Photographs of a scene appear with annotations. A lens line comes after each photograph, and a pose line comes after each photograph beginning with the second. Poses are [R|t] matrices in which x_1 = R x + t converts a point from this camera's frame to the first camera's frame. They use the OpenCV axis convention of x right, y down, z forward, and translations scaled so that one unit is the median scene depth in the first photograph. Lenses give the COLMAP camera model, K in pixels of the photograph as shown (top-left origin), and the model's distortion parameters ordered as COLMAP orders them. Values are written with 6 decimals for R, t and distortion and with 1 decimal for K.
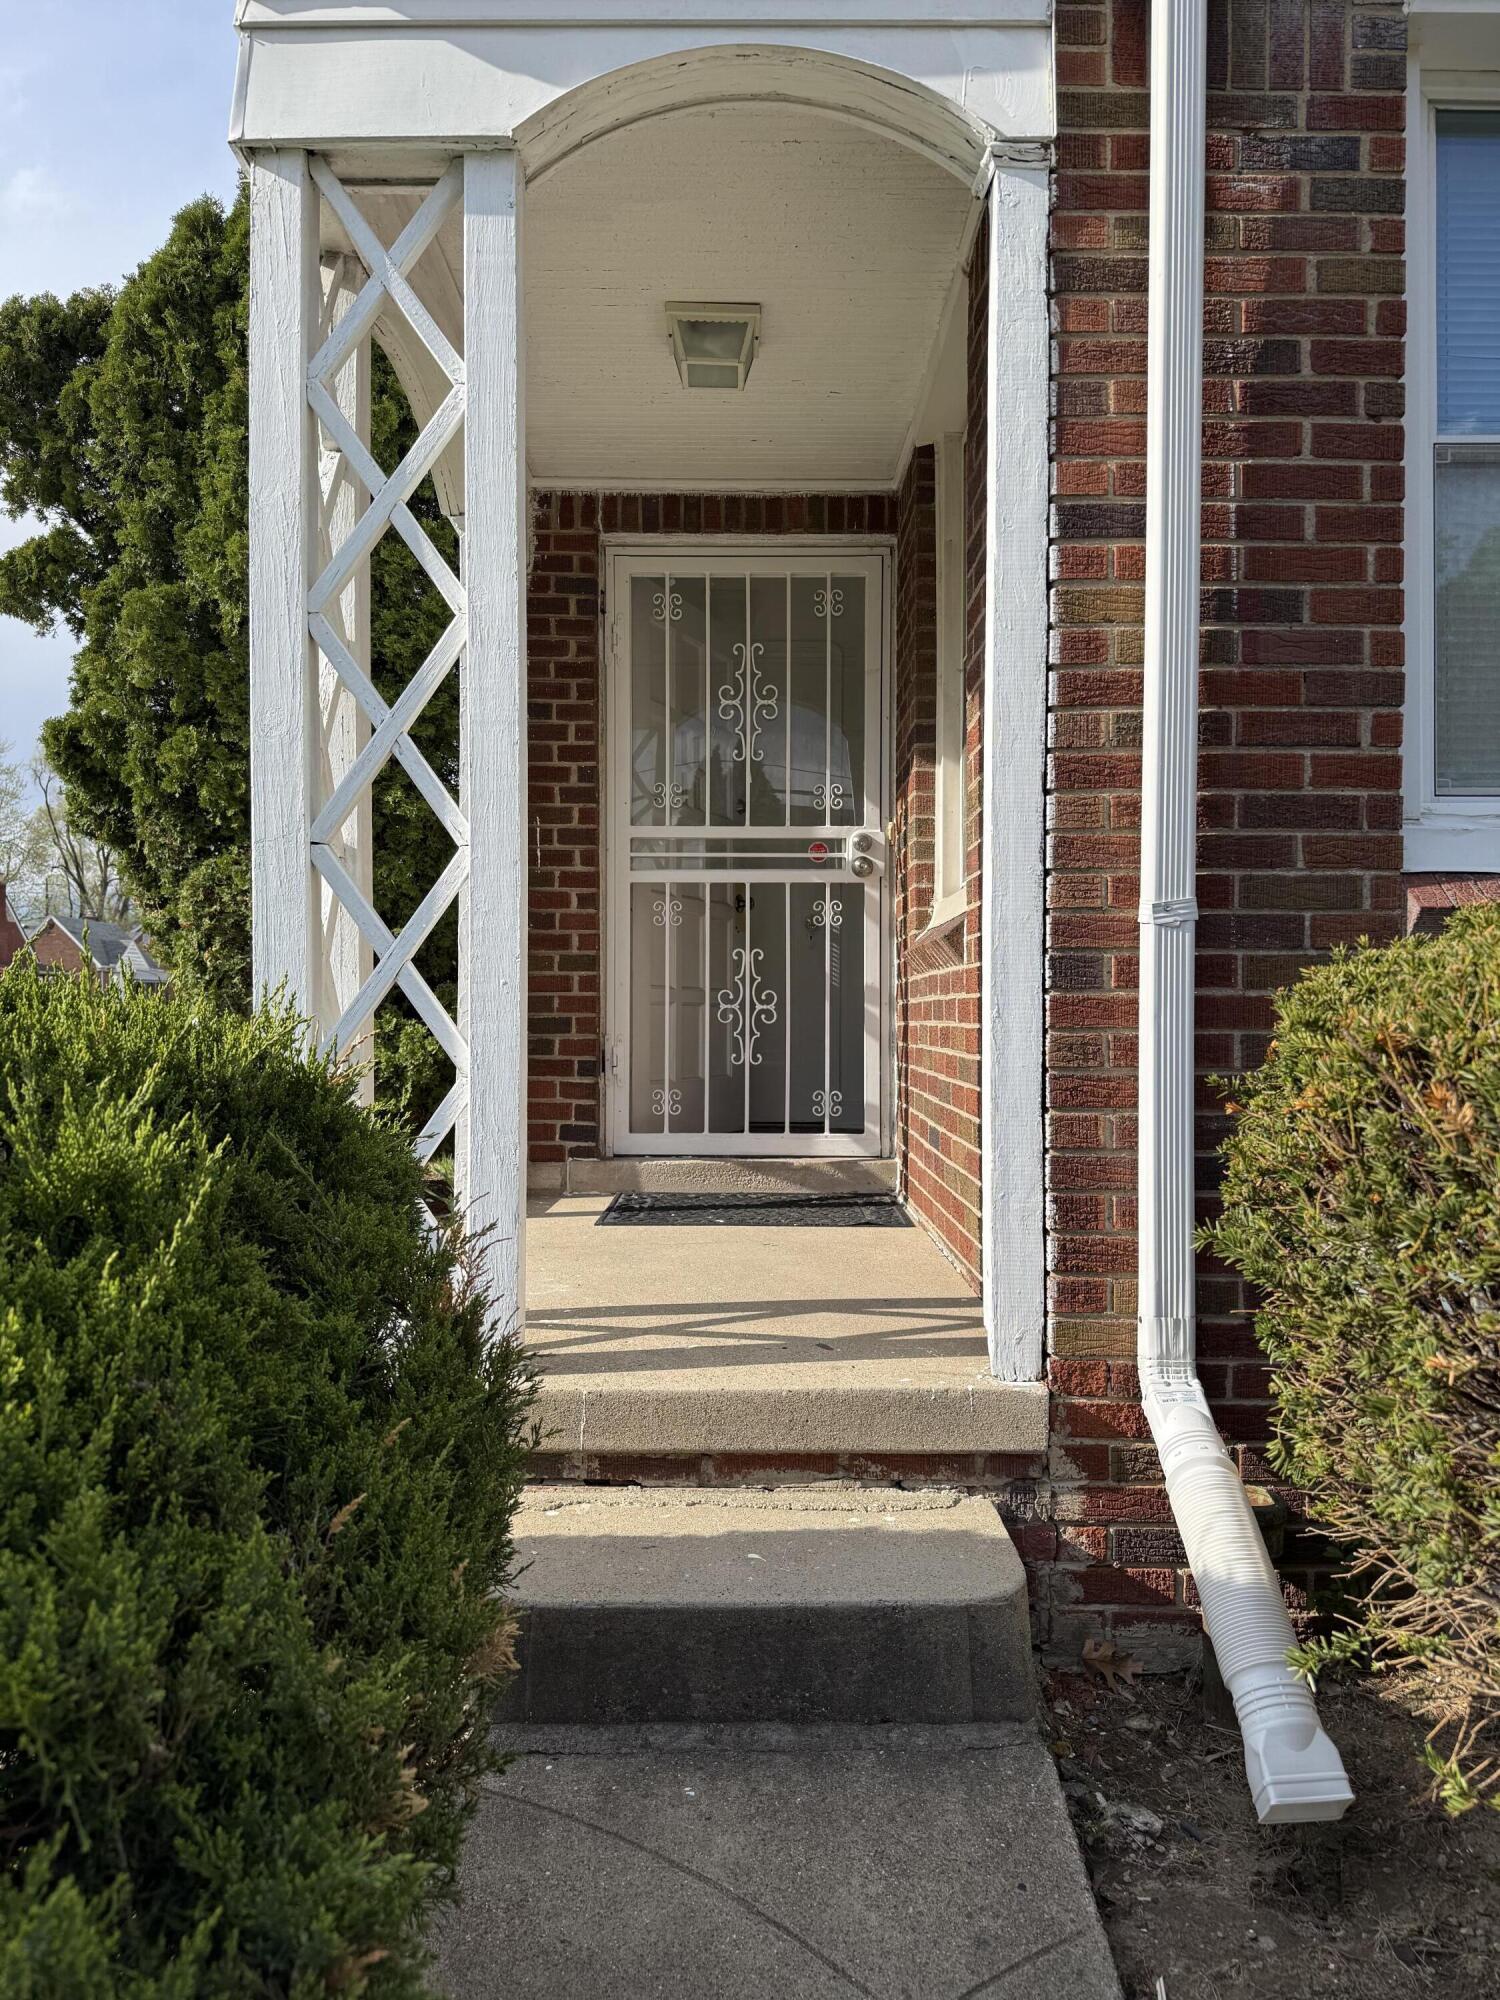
lens RADIAL K [[1353.3, 0, 743.7], [0, 1353.3, 998.8], [0, 0, 1]] dist [-0.004967, -0.003903]
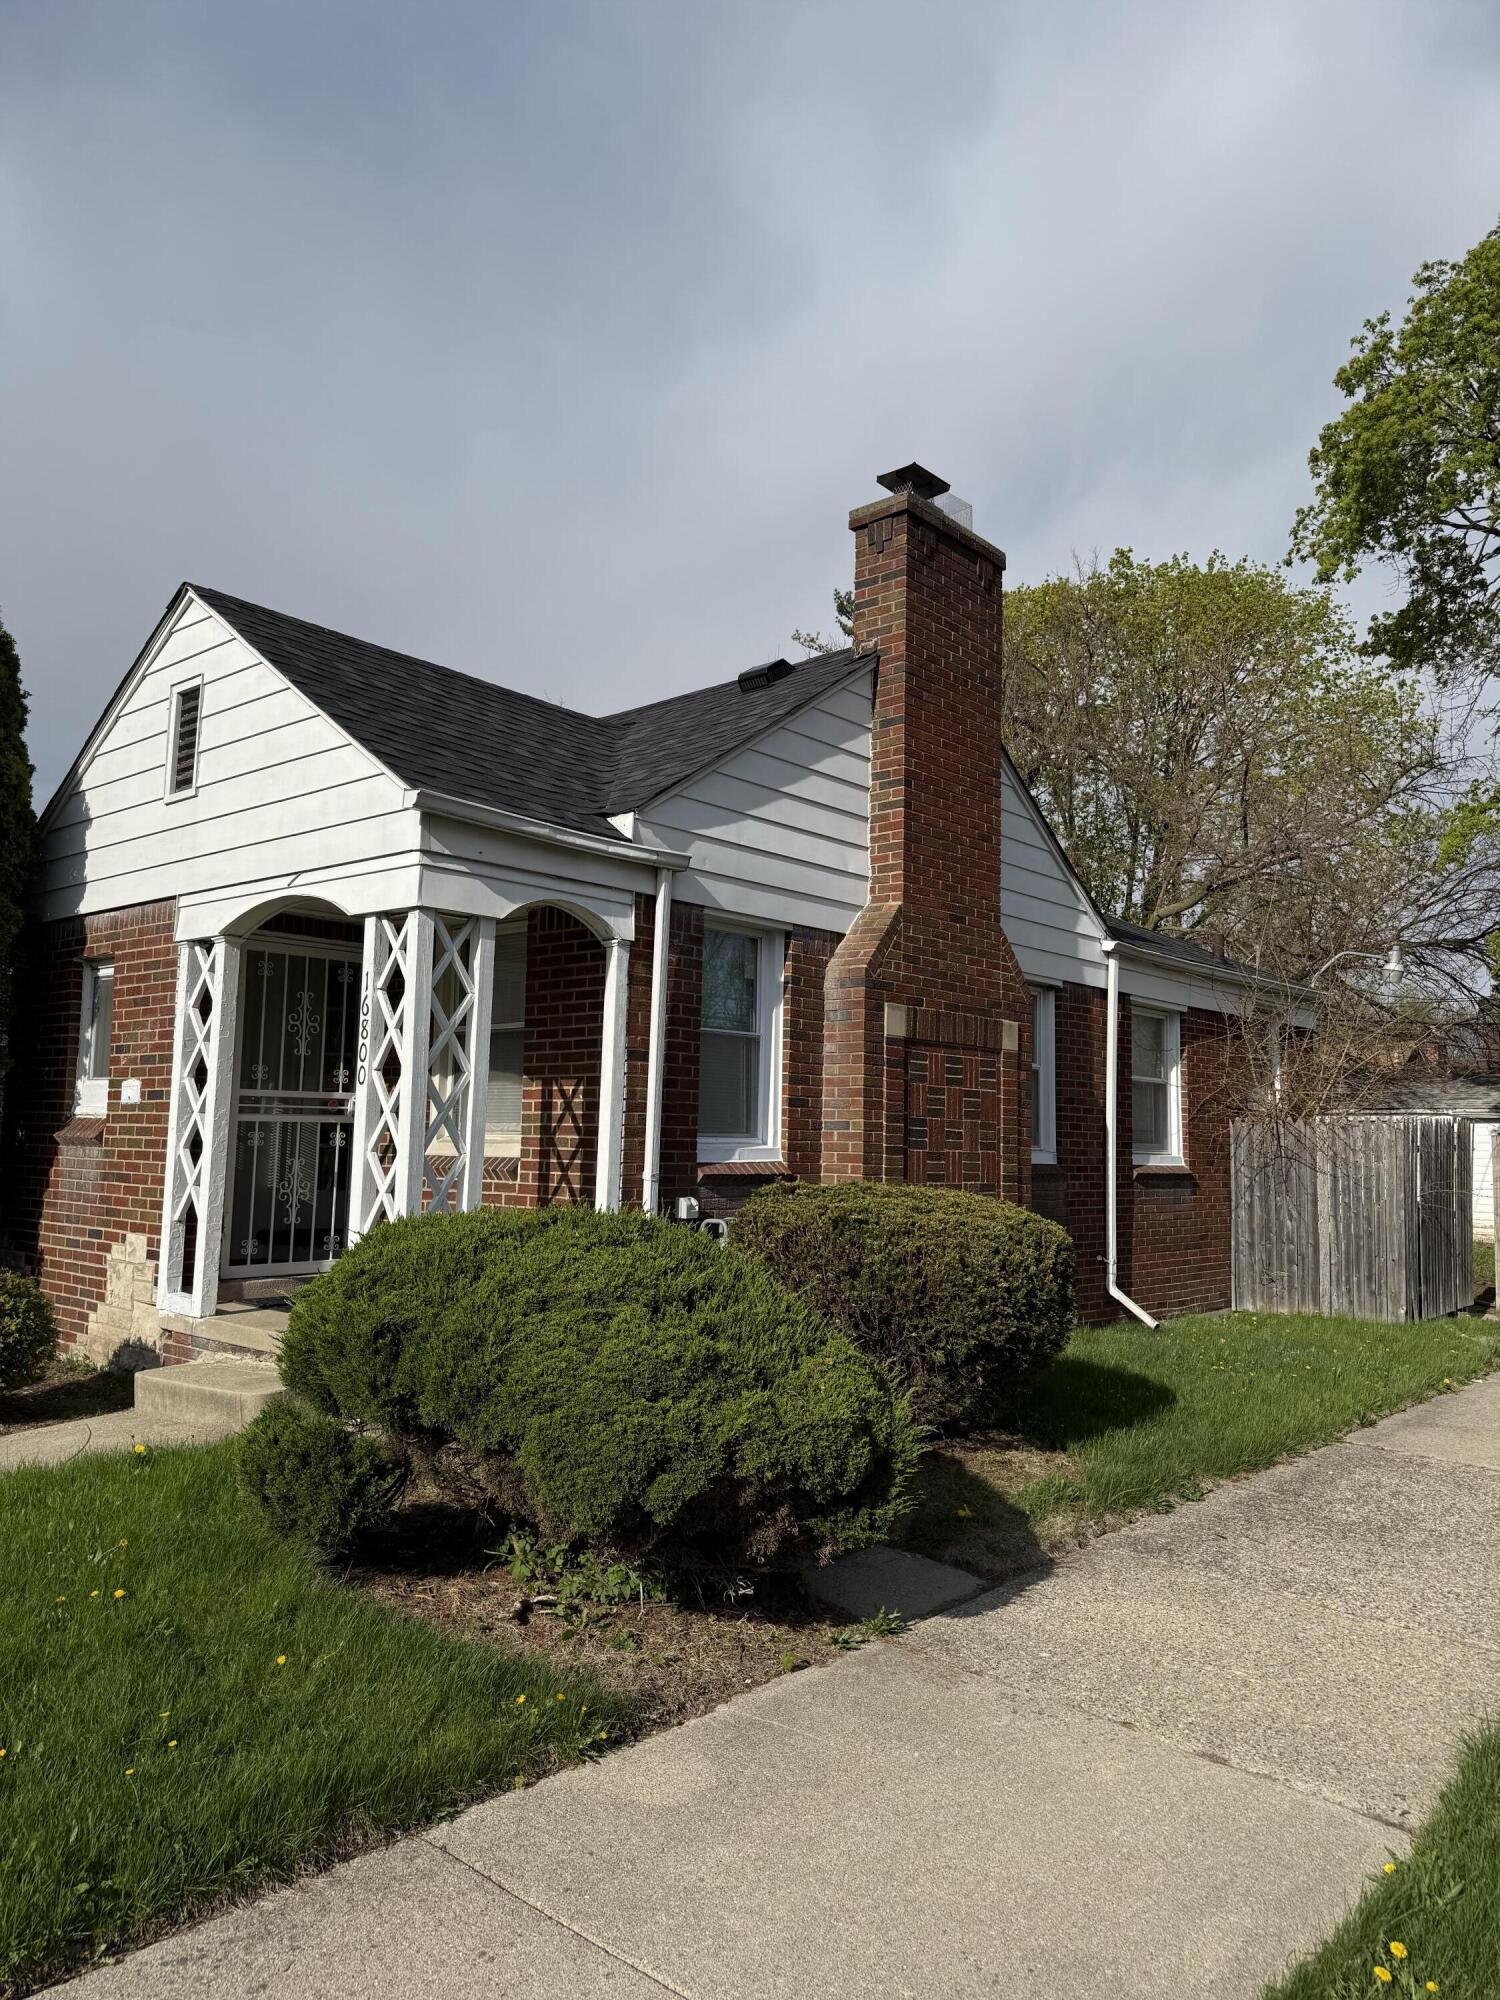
lens RADIAL K [[1353.3, 0, 753.5], [0, 1353.3, 995.0], [0, 0, 1]] dist [-0.004967, -0.003903]
pose [[0.671618, 0.088043, 0.735648, -0.932476], [-0.016115, 0.994415, -0.104299, -0.076132], [-0.740723, 0.058194, 0.669286, -0.667050]]
